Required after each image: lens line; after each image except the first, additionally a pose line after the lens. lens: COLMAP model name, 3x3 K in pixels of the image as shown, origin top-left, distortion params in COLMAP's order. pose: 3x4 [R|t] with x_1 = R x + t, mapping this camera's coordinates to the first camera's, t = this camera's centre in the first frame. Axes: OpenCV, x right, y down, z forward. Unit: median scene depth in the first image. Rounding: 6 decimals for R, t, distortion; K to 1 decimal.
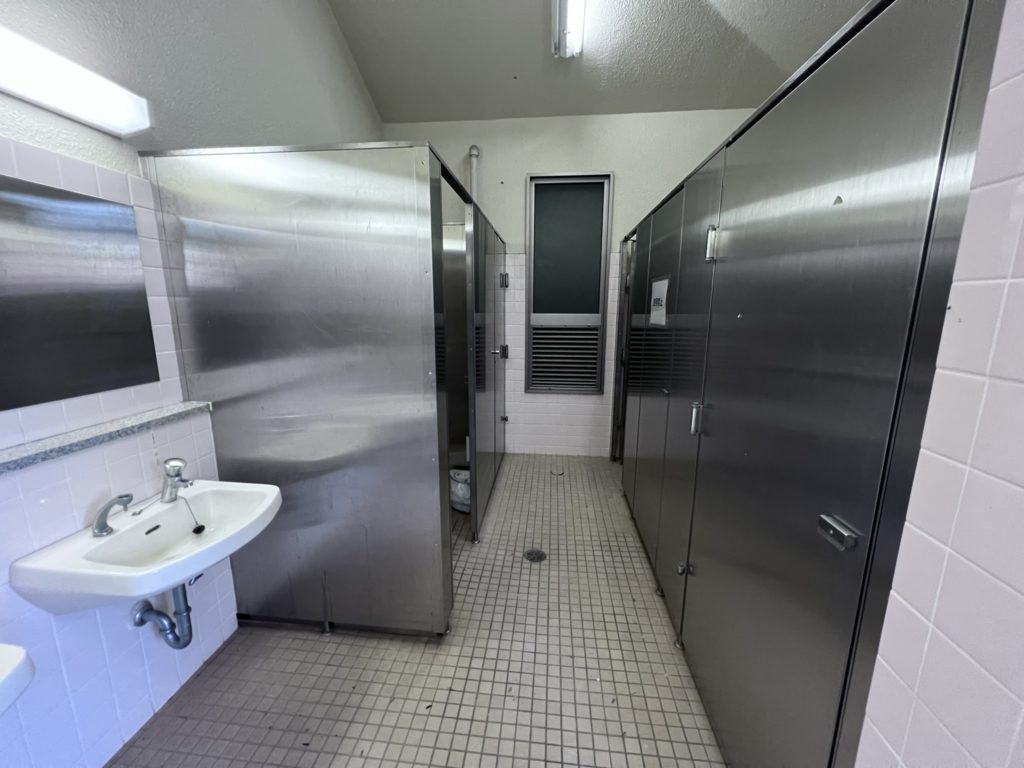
lens RADIAL K [[407.7, 0, 506.3], [0, 407.7, 385.8], [0, 0, 1]] dist [-0.003588, -0.000129]
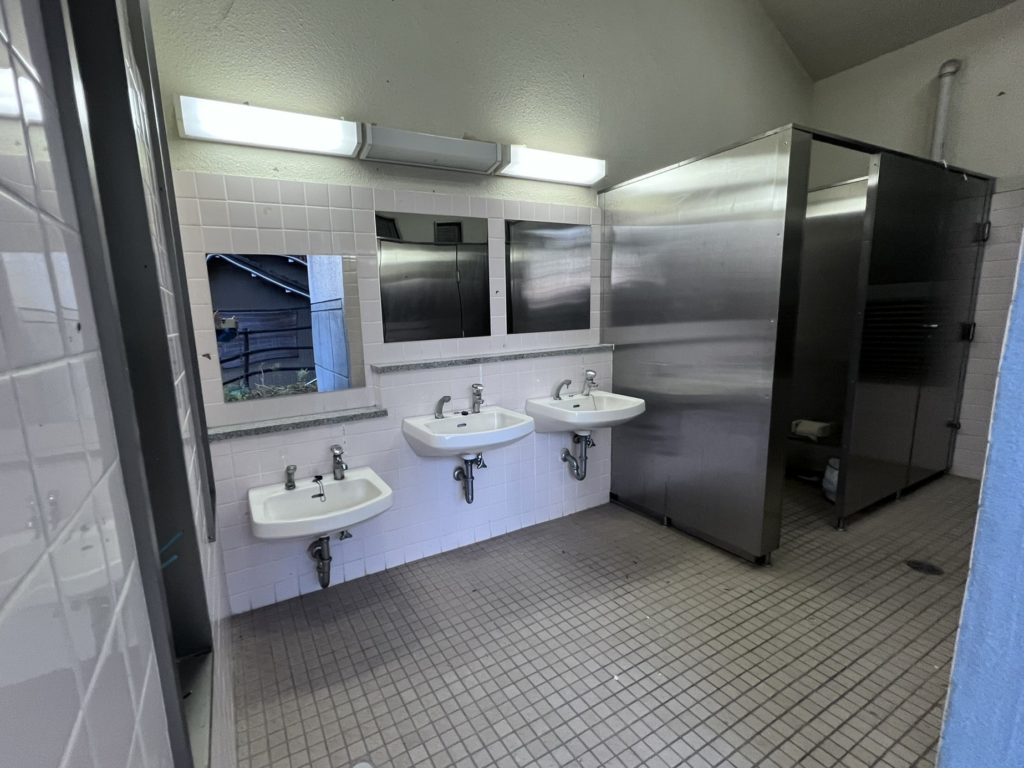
lens RADIAL K [[407.7, 0, 506.3], [0, 407.7, 385.8], [0, 0, 1]] dist [-0.003588, -0.000129]
pose [[0.616938, 0.107097, -0.779690, 0.268650], [-0.121009, 0.991825, 0.040487, 0.200335], [0.777653, 0.069372, 0.624855, -0.300258]]
